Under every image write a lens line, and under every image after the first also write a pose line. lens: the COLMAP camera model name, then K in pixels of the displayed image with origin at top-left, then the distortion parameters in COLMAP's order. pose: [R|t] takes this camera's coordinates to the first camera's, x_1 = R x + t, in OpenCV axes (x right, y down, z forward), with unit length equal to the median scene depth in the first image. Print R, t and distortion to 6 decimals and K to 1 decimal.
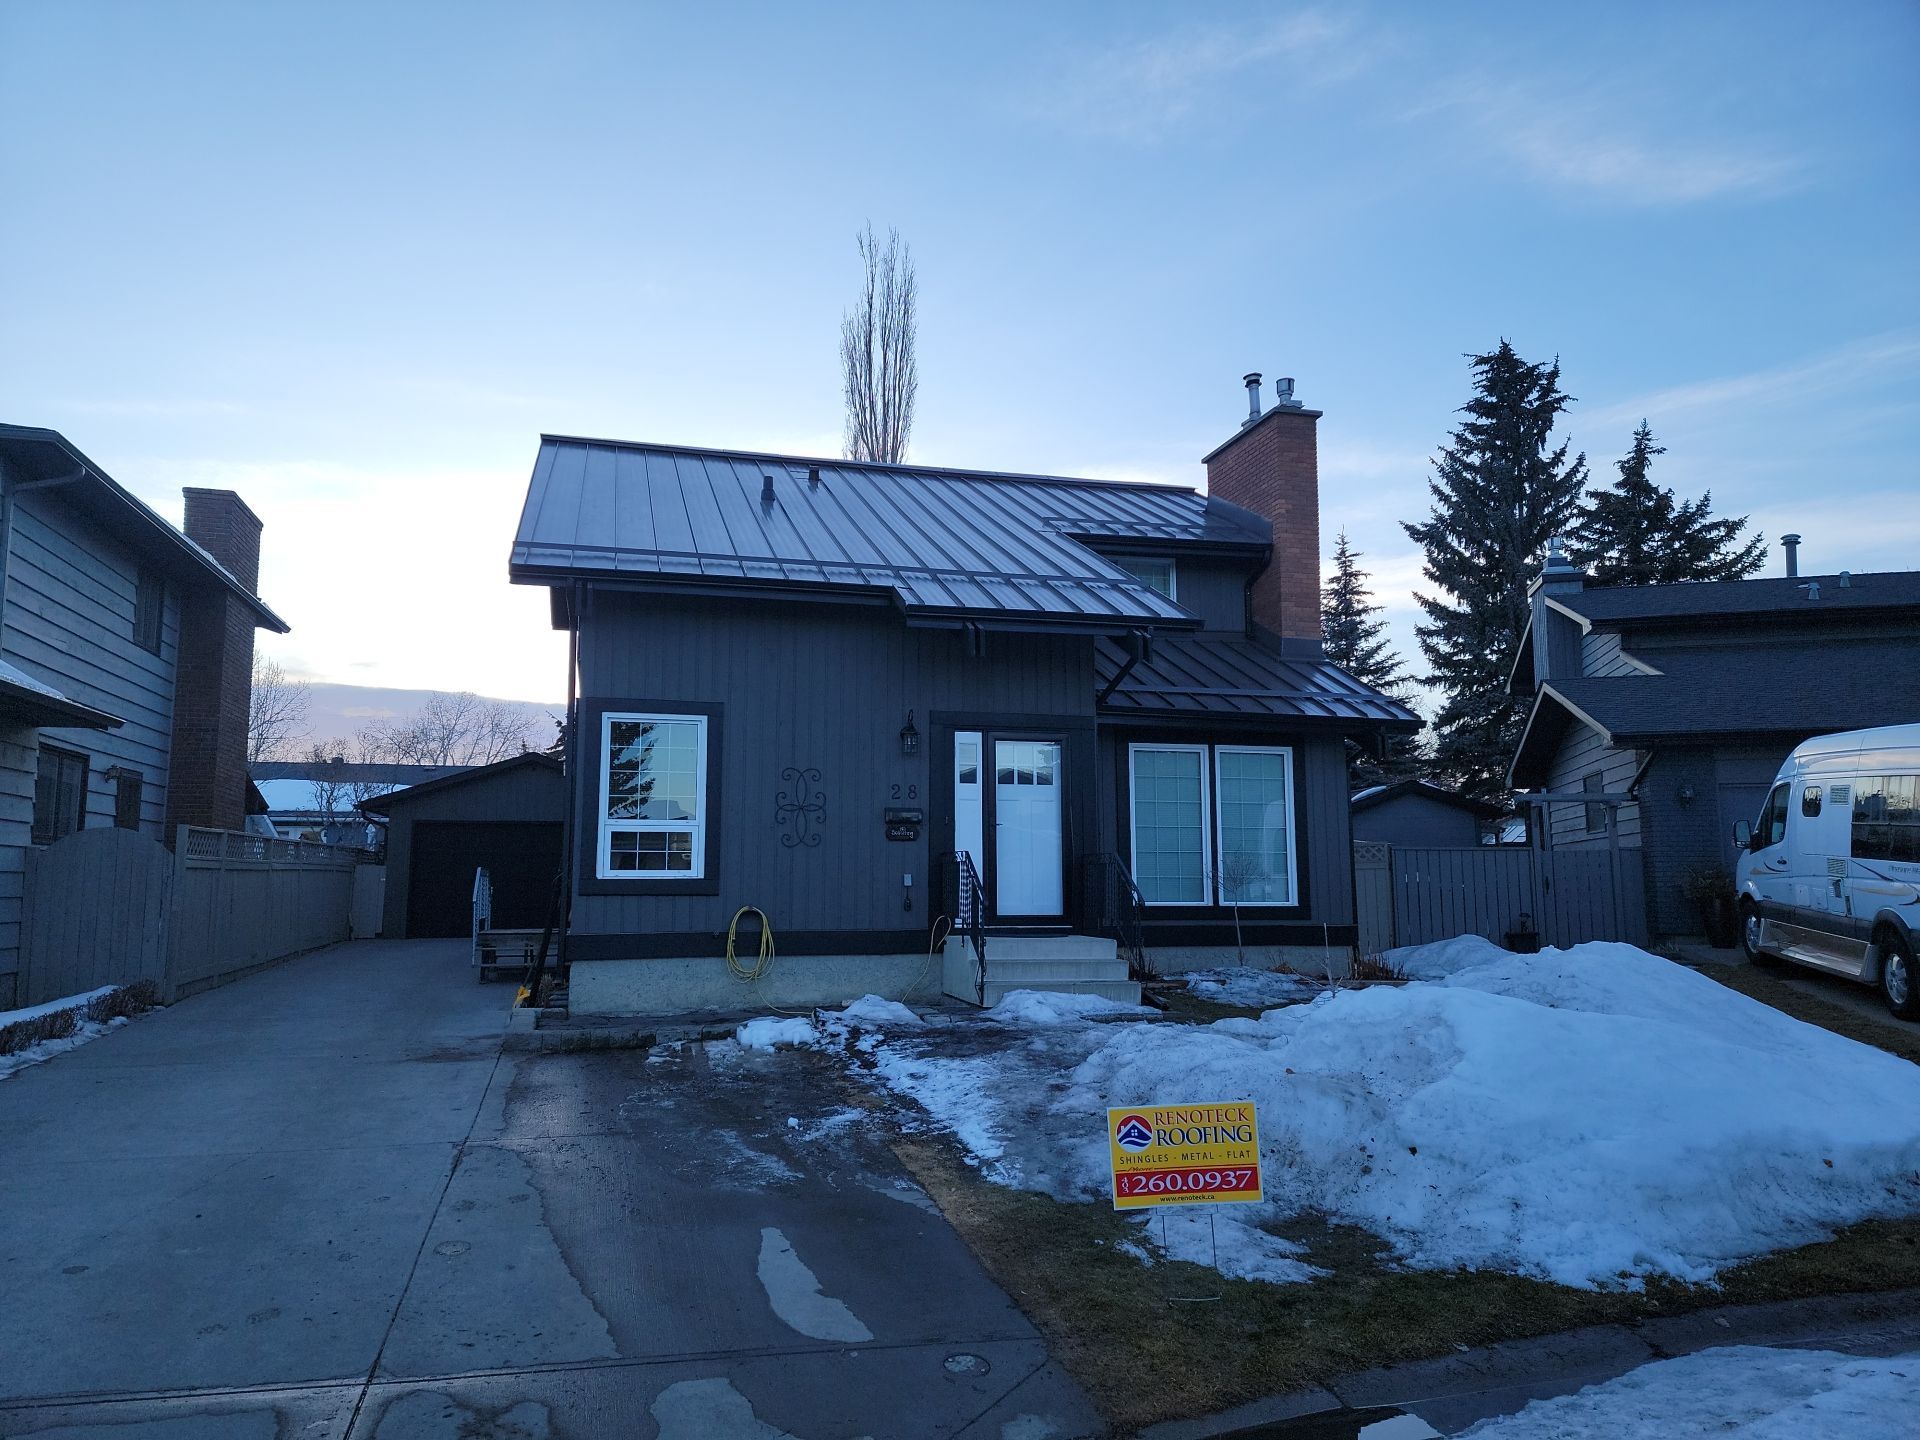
lens RADIAL K [[1396.4, 0, 926.3], [0, 1396.4, 741.7], [0, 0, 1]] dist [0.113388, -0.119555]
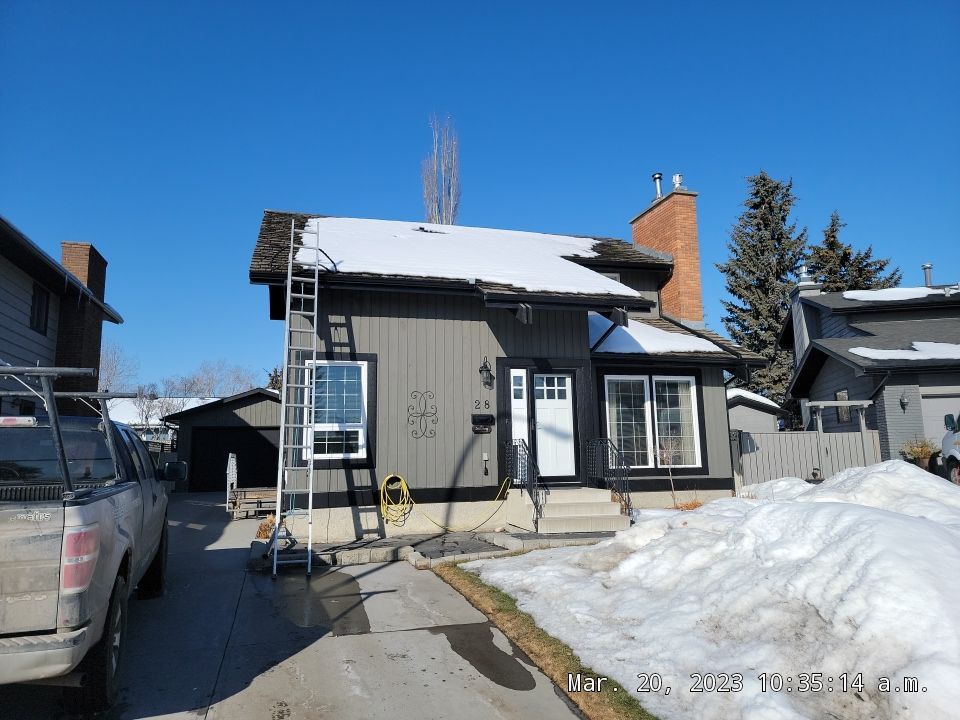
lens RADIAL K [[700.4, 0, 480.0], [0, 700.4, 360.0], [0, 0, 1]] dist [0.148040, -0.188432]
pose [[0.999417, -0.013974, 0.031156, -0.015751], [0.014953, 0.999394, -0.031435, 0.002995], [-0.030698, 0.031883, 0.999020, 0.049558]]
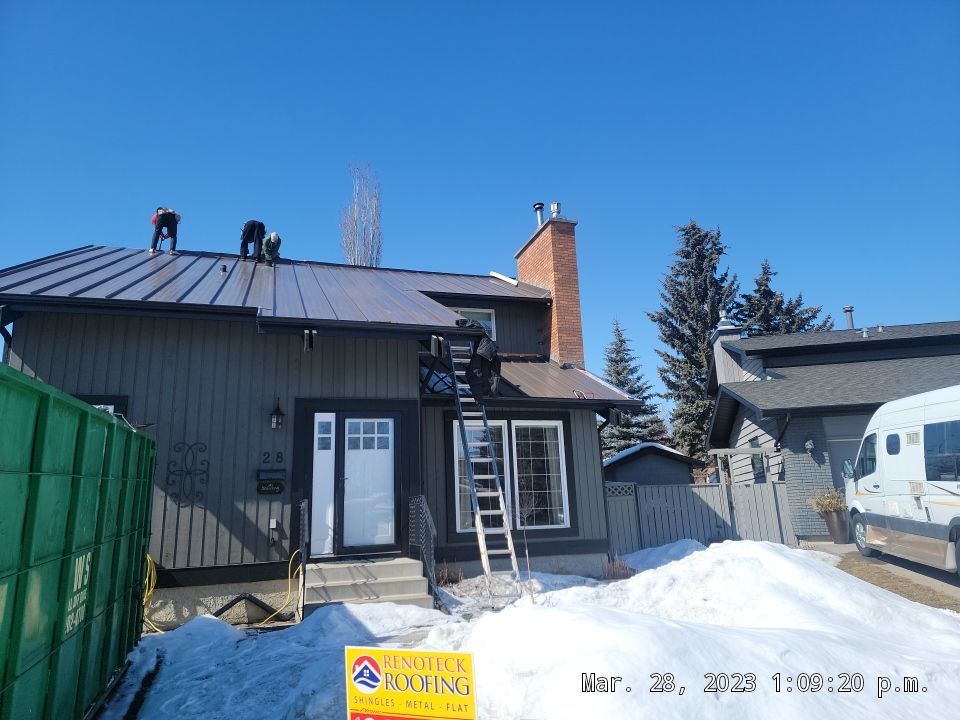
lens RADIAL K [[700.4, 0, 480.0], [0, 700.4, 360.0], [0, 0, 1]] dist [0.148040, -0.188432]
pose [[0.996936, -0.023333, 0.074665, 0.048358], [0.031727, 0.993055, -0.113291, 0.009256], [-0.071503, 0.115312, 0.990752, 0.099381]]
